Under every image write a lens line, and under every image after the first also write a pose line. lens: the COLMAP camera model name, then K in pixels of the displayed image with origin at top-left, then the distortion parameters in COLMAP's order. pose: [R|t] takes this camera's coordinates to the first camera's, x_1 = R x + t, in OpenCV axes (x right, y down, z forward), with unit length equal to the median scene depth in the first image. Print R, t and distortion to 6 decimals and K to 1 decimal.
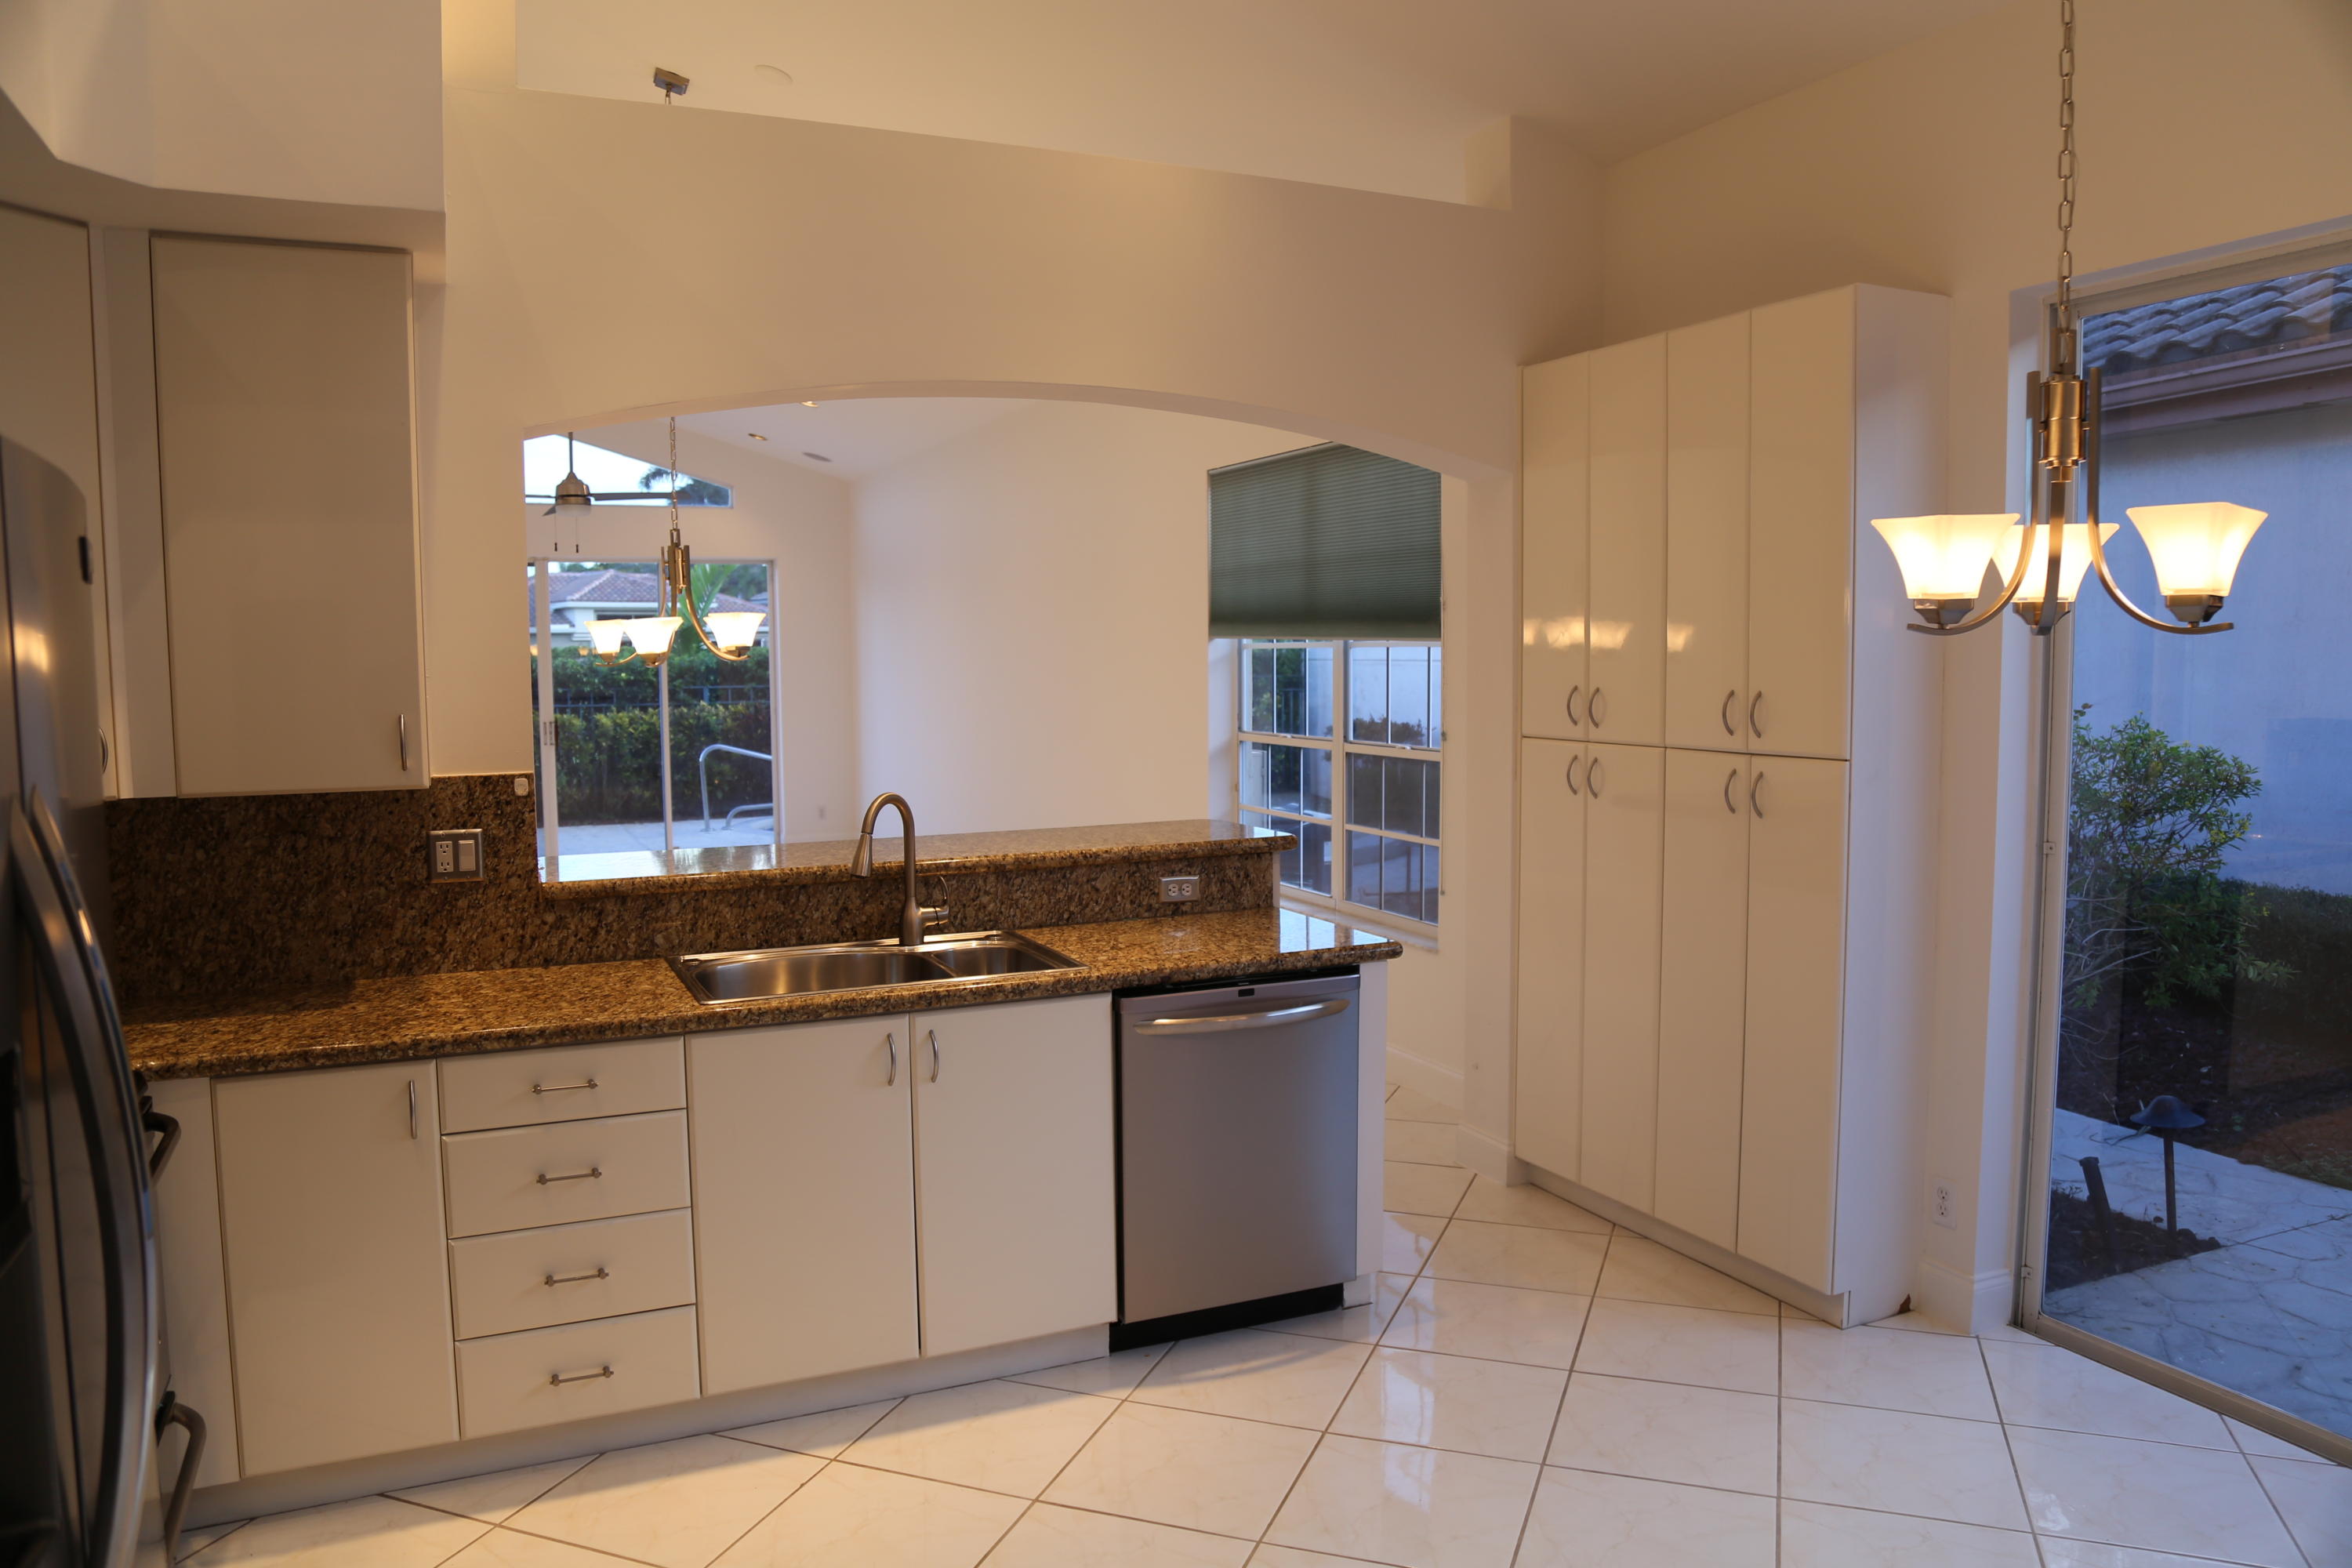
lens RADIAL K [[1623.4, 0, 1180.9], [0, 1623.4, 773.7], [0, 0, 1]] dist [-0.050068, 0.007340]
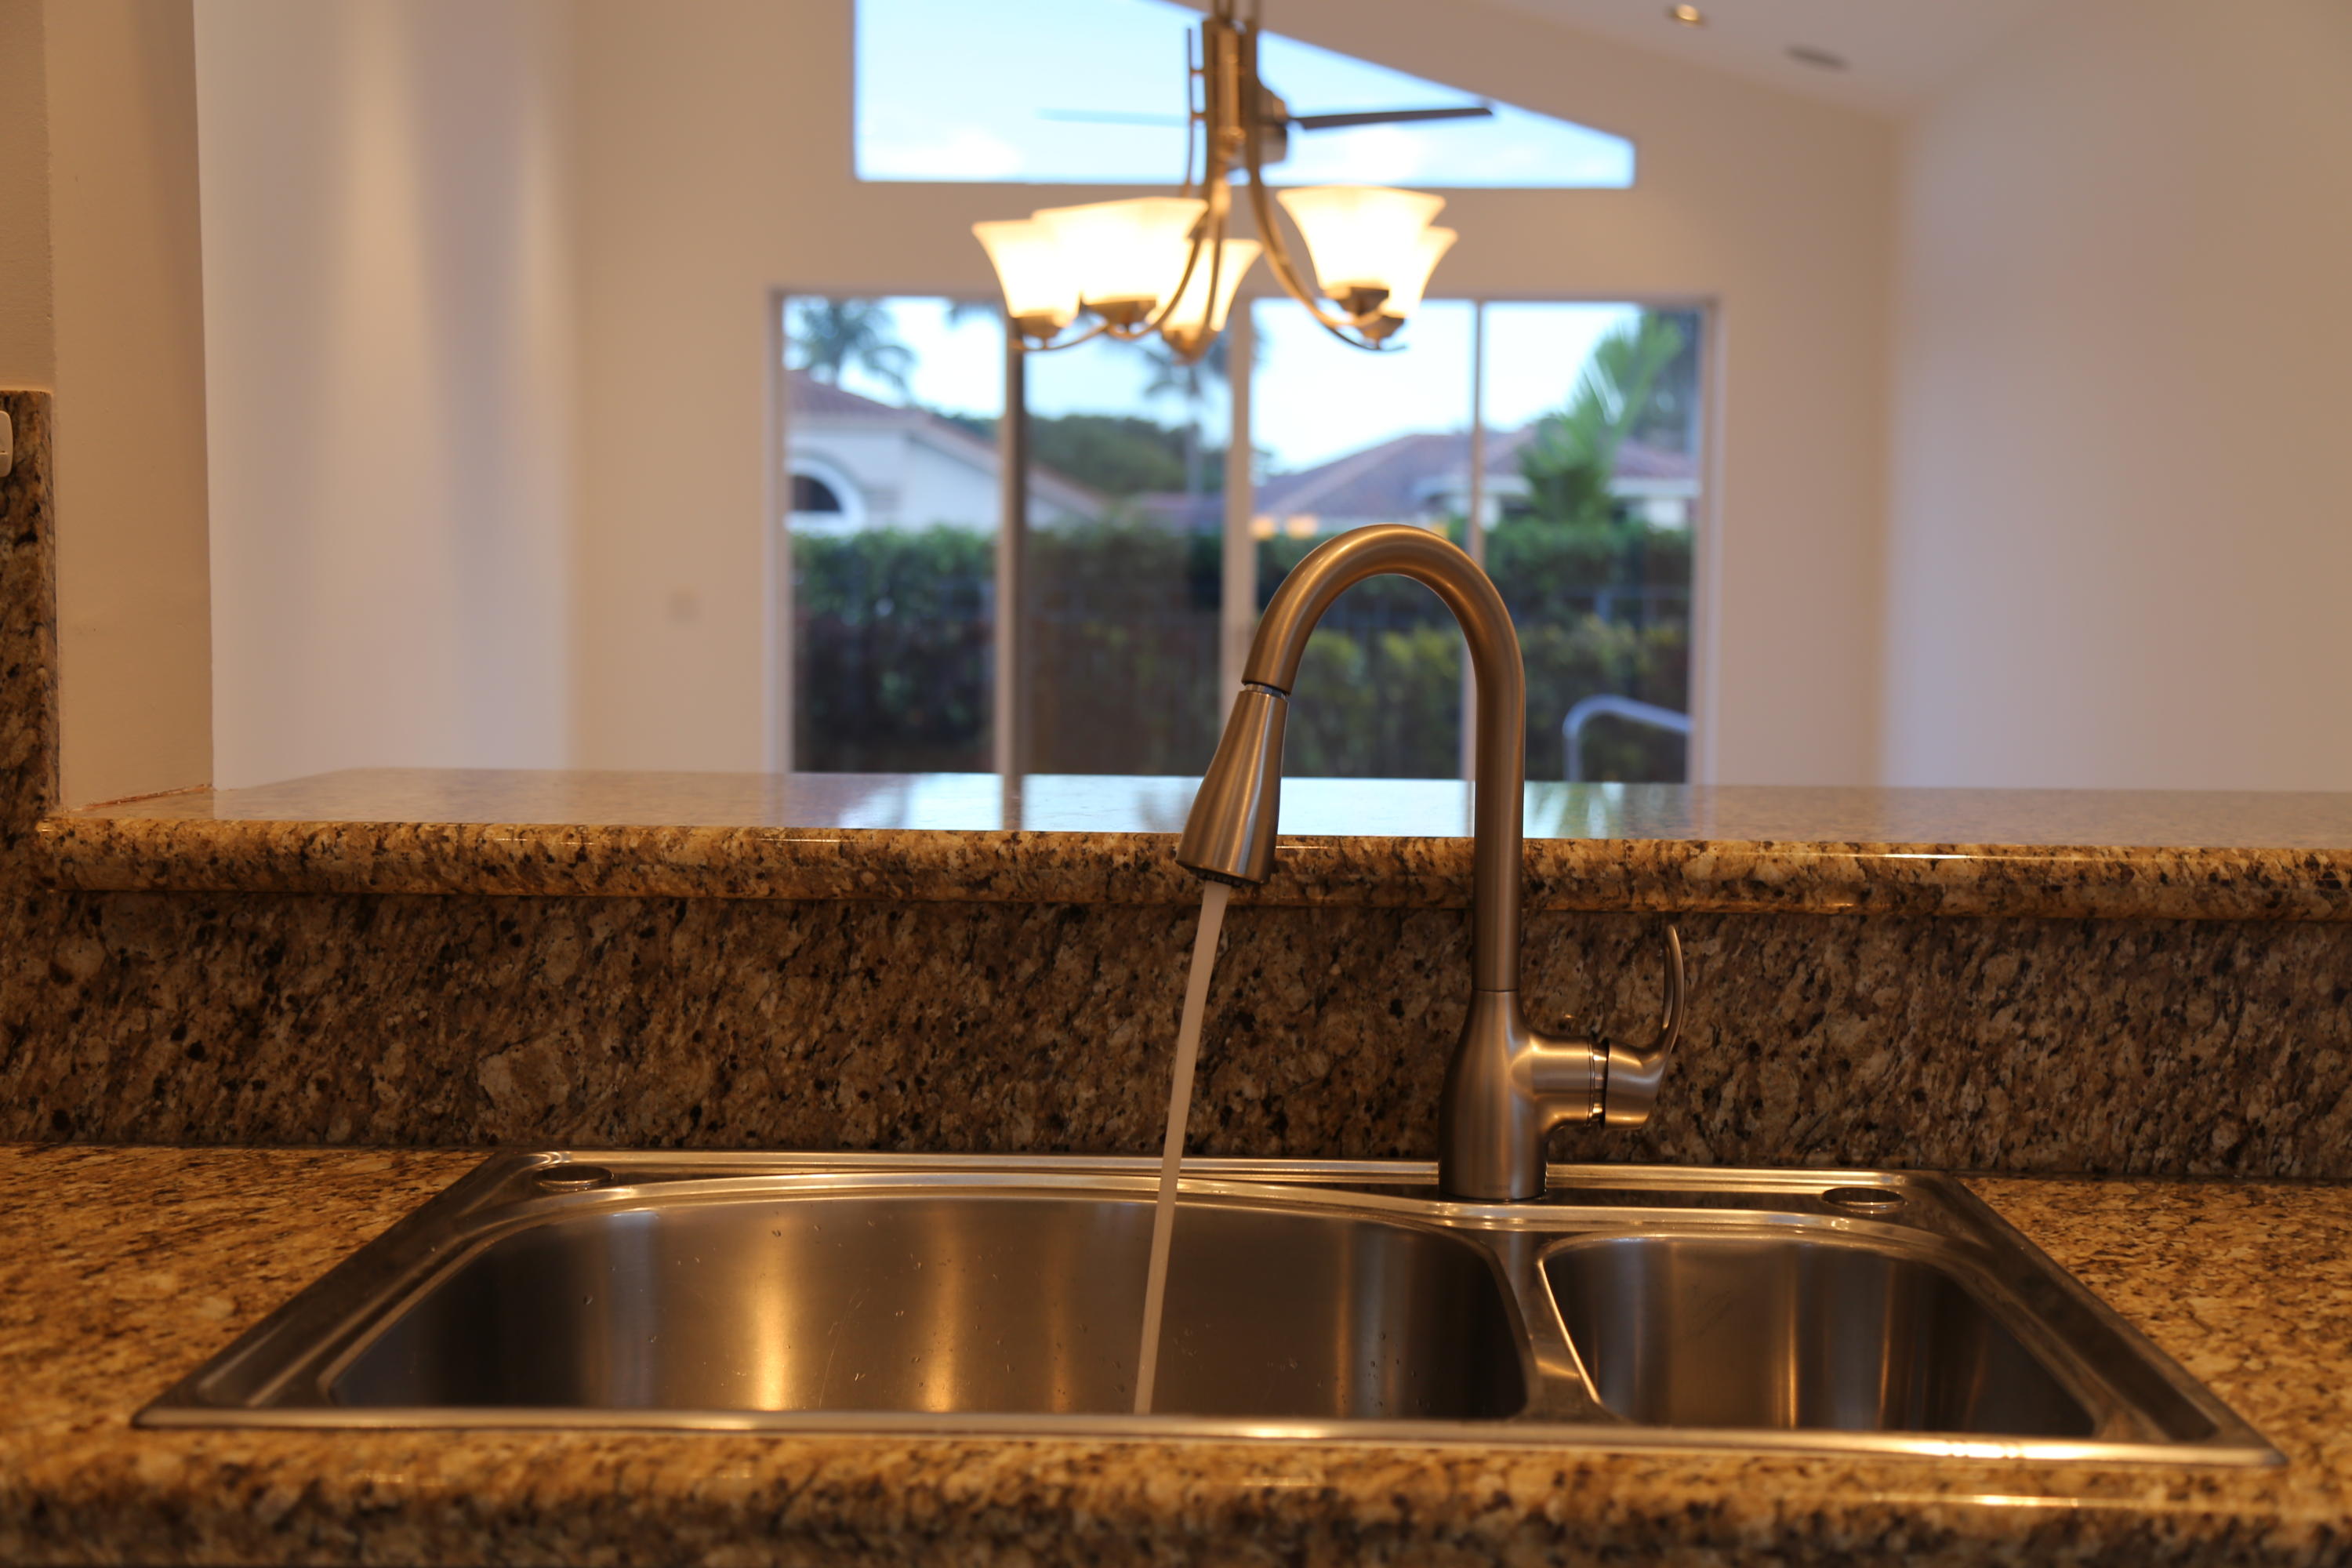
lens RADIAL K [[2952.5, 0, 1179.2], [0, 2952.5, 779.6], [0, 0, 1]] dist [0.093453, 0.000000]
pose [[0.895983, 0.046352, -0.441662, -0.020896], [-0.051044, 0.998696, 0.001261, 0.047517], [0.441144, 0.021414, 0.897181, 0.598825]]
